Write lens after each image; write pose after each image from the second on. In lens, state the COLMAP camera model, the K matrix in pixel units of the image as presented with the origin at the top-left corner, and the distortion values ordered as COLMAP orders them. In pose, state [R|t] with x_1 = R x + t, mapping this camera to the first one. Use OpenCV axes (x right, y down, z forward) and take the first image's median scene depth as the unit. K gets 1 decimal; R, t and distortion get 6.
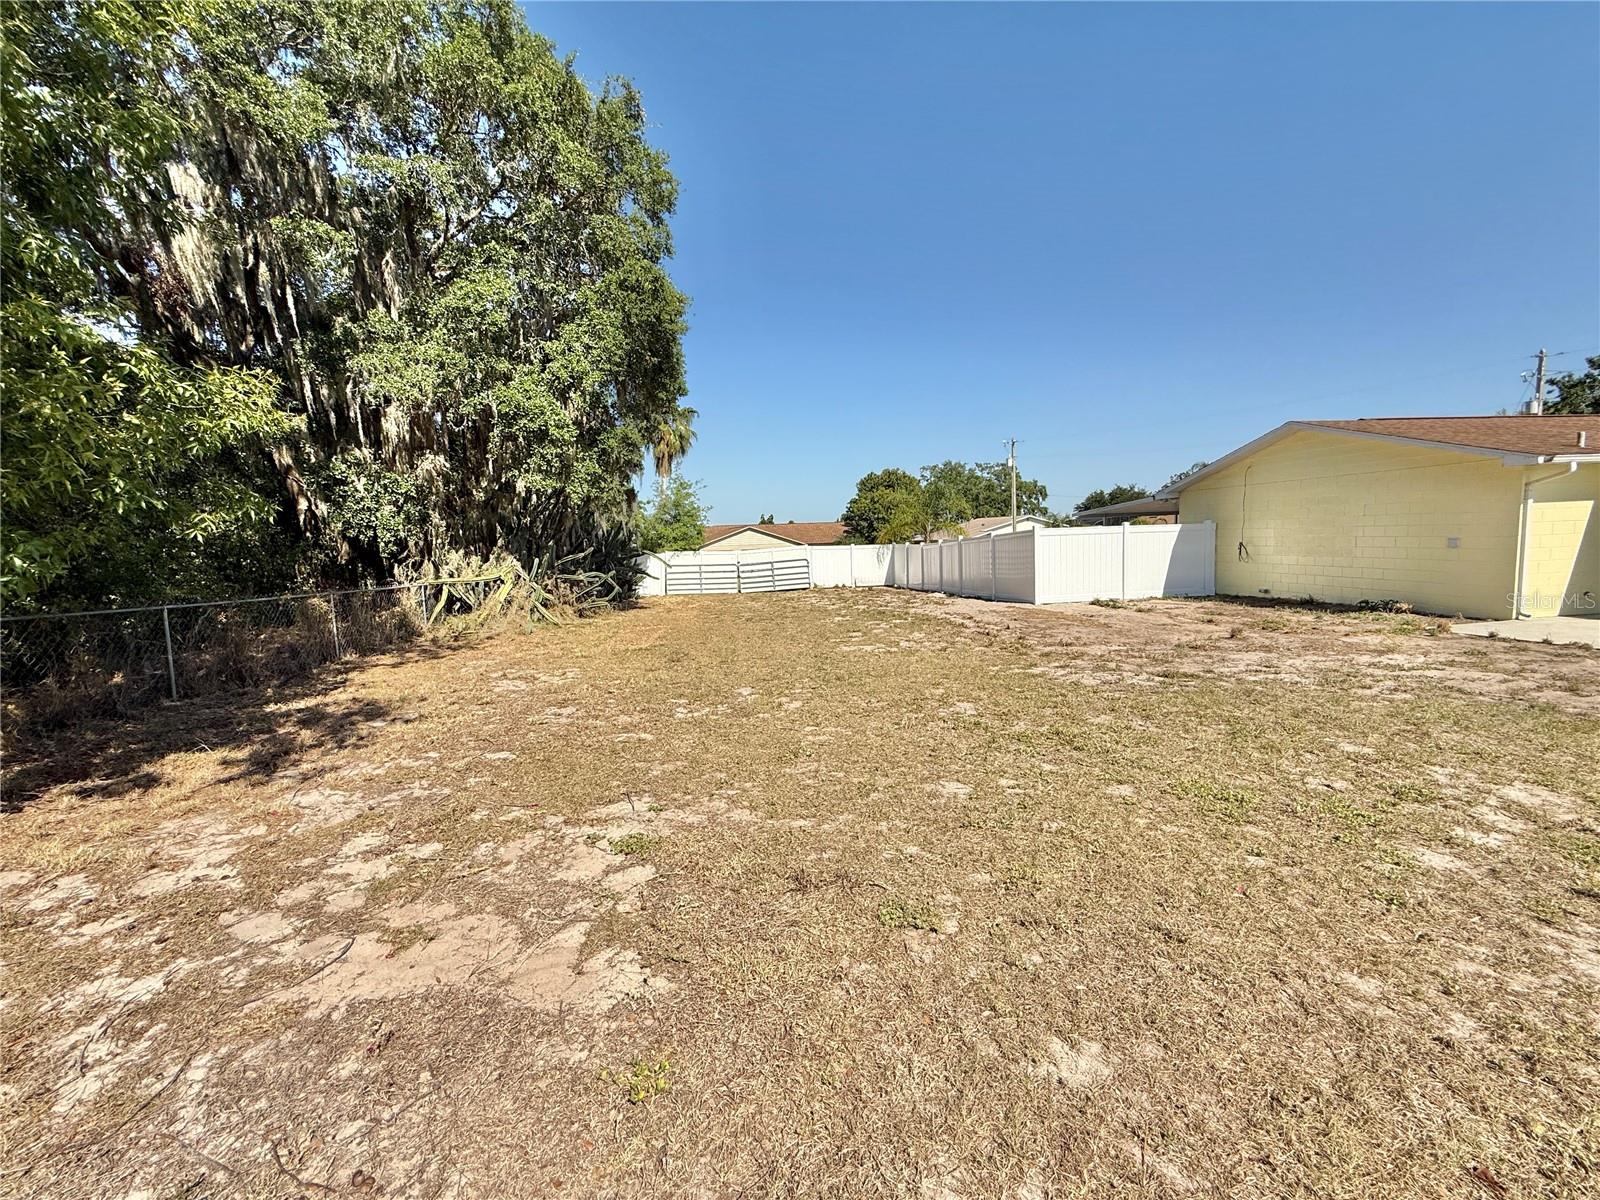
lens RADIAL K [[637.5, 0, 793.7], [0, 637.5, 595.7], [0, 0, 1]] dist [0.000352, 0.000138]
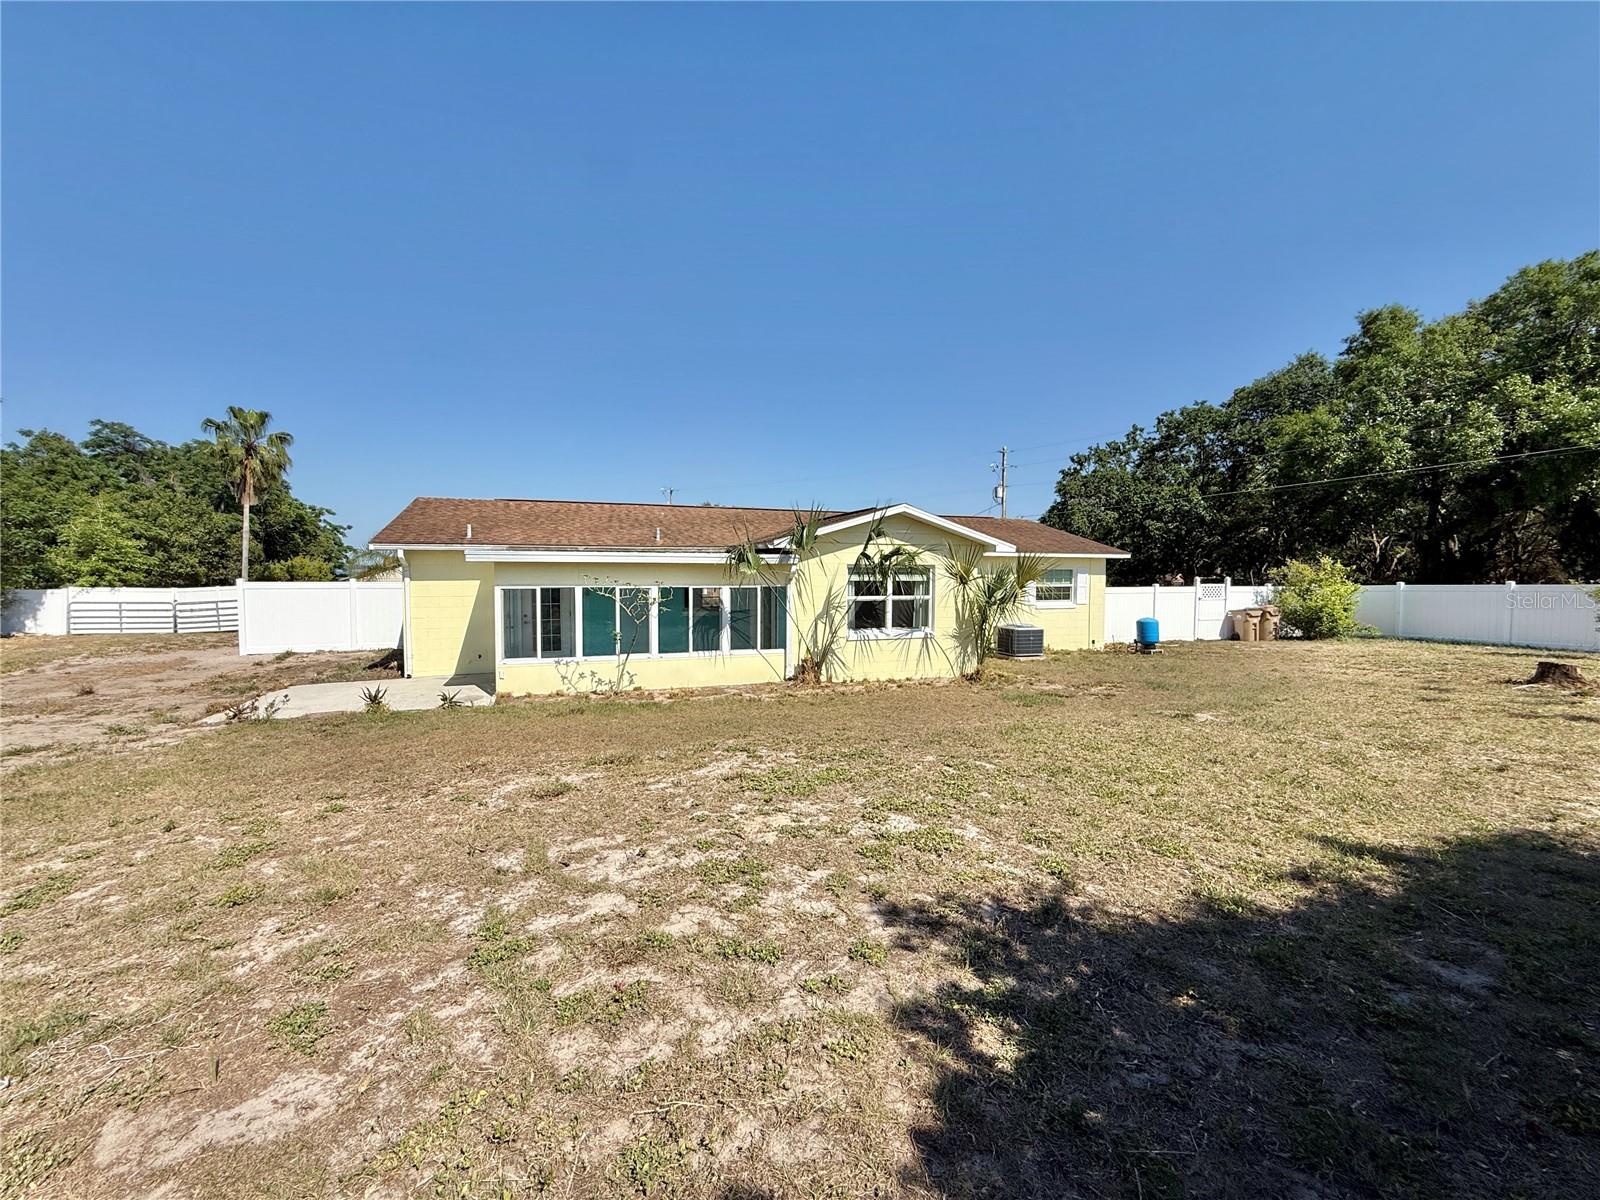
lens RADIAL K [[637.5, 0, 794.8], [0, 637.5, 589.5], [0, 0, 1]] dist [0.000352, 0.000138]
pose [[0.973767, 0.029153, 0.225674, 0.600745], [-0.015368, 0.997920, -0.062601, -0.023963], [-0.227030, 0.057491, 0.972189, -0.140915]]
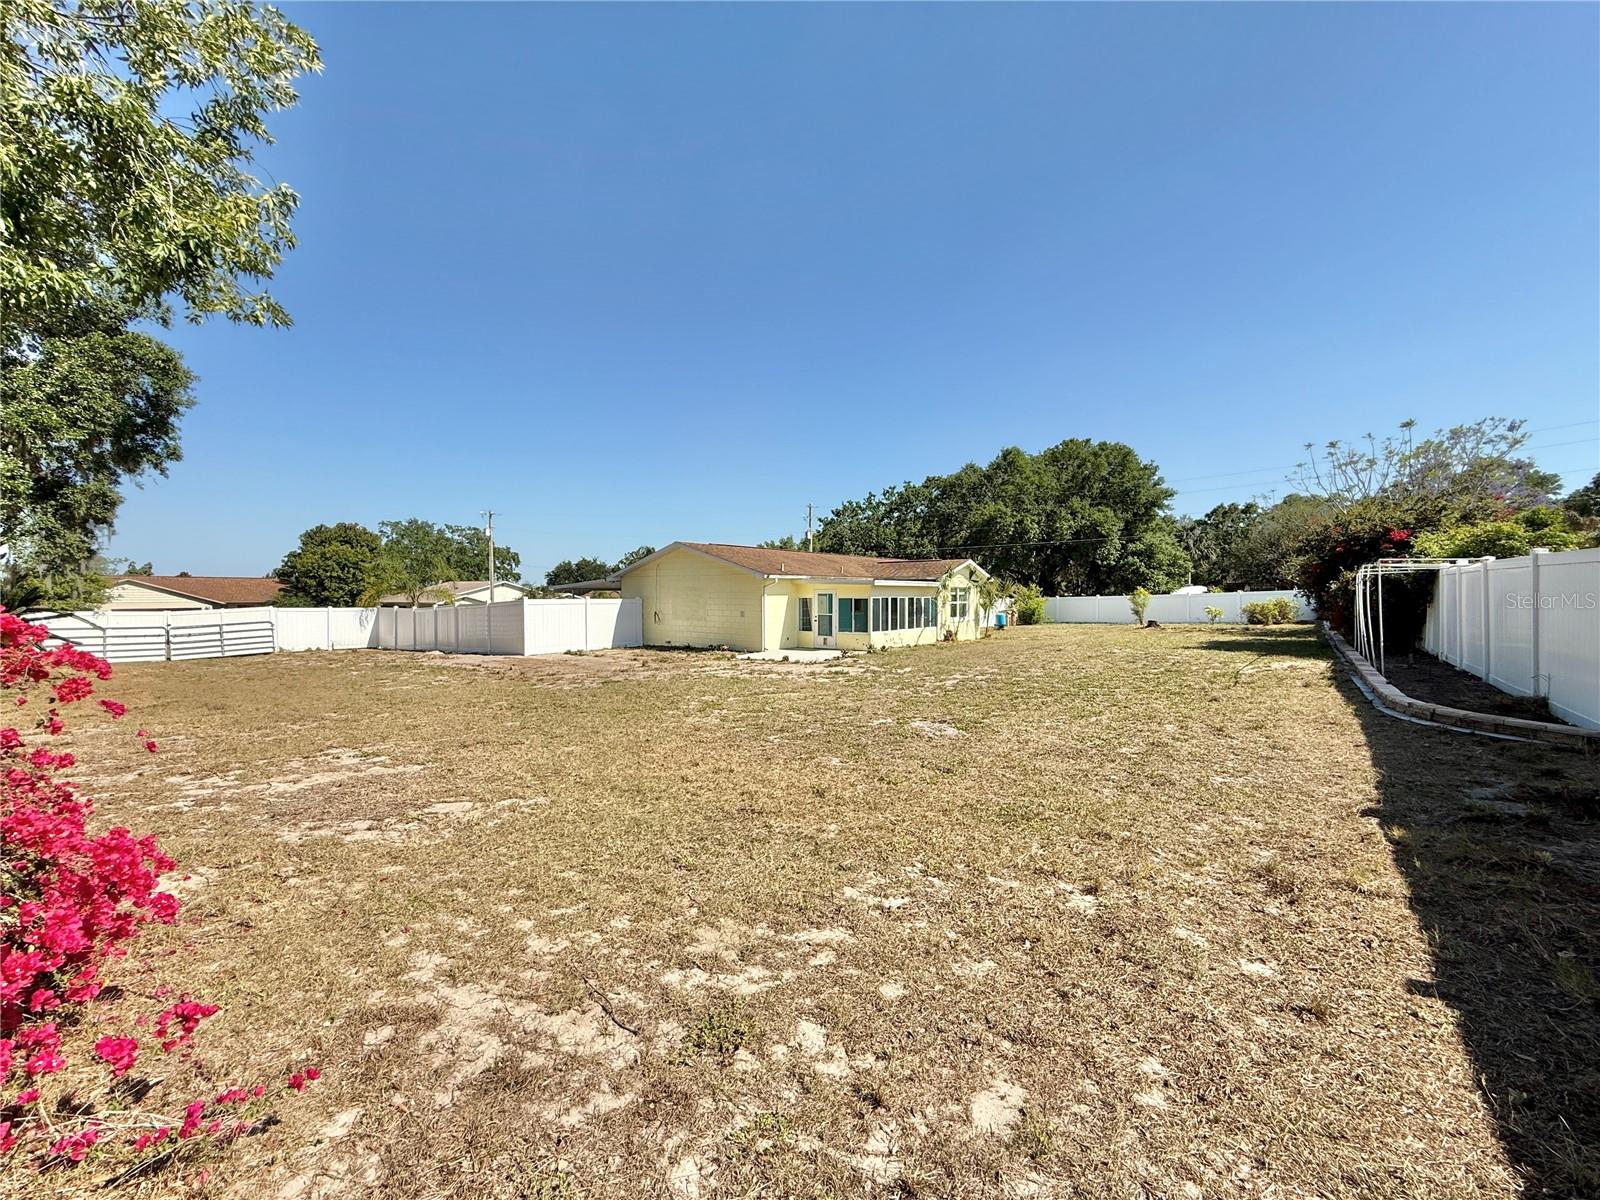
lens RADIAL K [[637.5, 0, 800.5], [0, 637.5, 600.9], [0, 0, 1]] dist [0.000352, 0.000138]
pose [[0.699357, 0.026488, 0.714282, -0.105666], [0.039153, 0.996393, -0.075285, 0.013500], [-0.713700, 0.080617, 0.695797, -0.213647]]
